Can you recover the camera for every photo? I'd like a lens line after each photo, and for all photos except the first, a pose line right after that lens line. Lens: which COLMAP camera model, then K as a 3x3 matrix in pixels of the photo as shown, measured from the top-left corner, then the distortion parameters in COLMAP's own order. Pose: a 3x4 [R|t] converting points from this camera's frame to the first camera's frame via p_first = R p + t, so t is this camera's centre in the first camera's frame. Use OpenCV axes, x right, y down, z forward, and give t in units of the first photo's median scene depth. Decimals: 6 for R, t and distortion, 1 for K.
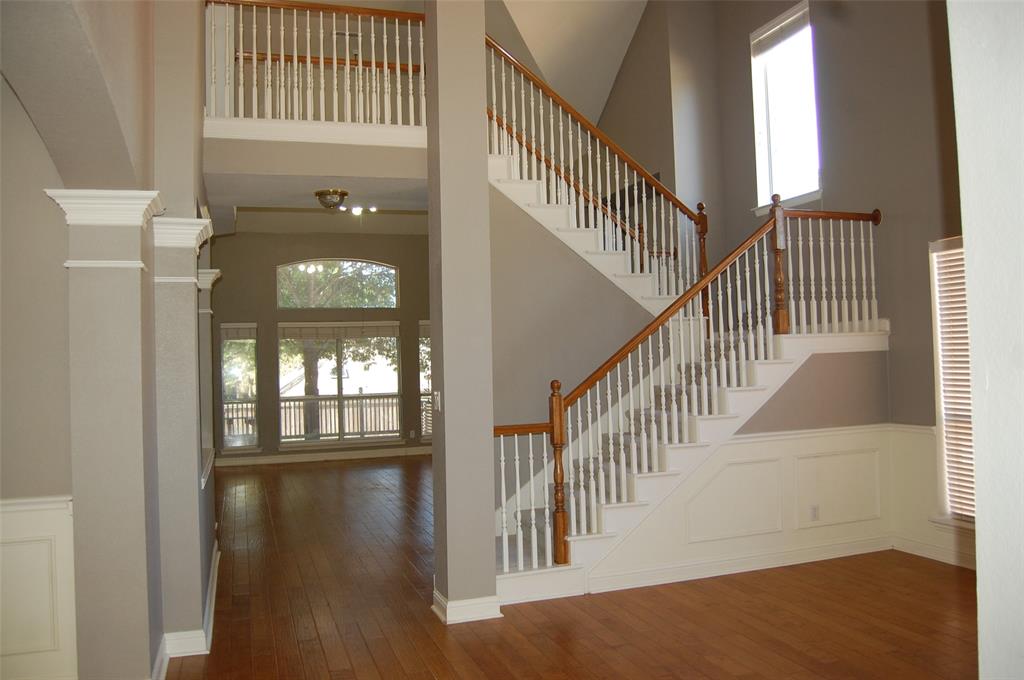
lens RADIAL K [[798.4, 0, 507.0], [0, 798.4, 338.8], [0, 0, 1]] dist [-0.099381, 0.042003]
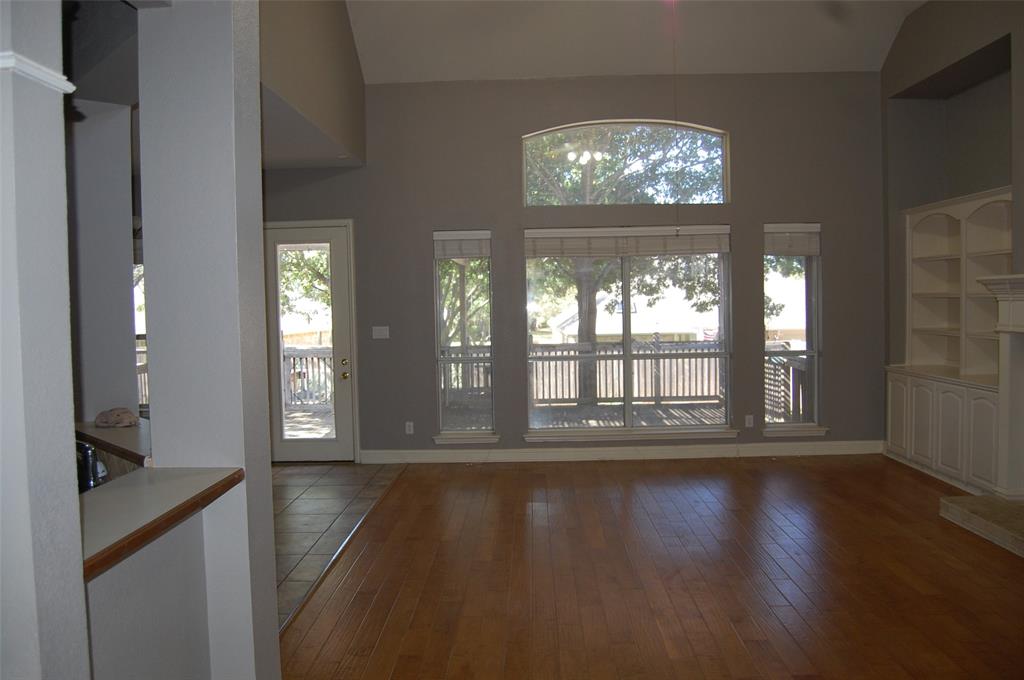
lens RADIAL K [[798.4, 0, 507.0], [0, 798.4, 338.8], [0, 0, 1]] dist [-0.099381, 0.042003]
pose [[0.938318, 0.024957, -0.344871, -0.066010], [0.004655, 0.996390, 0.084769, 0.007249], [0.345741, -0.081145, 0.934815, 0.304031]]
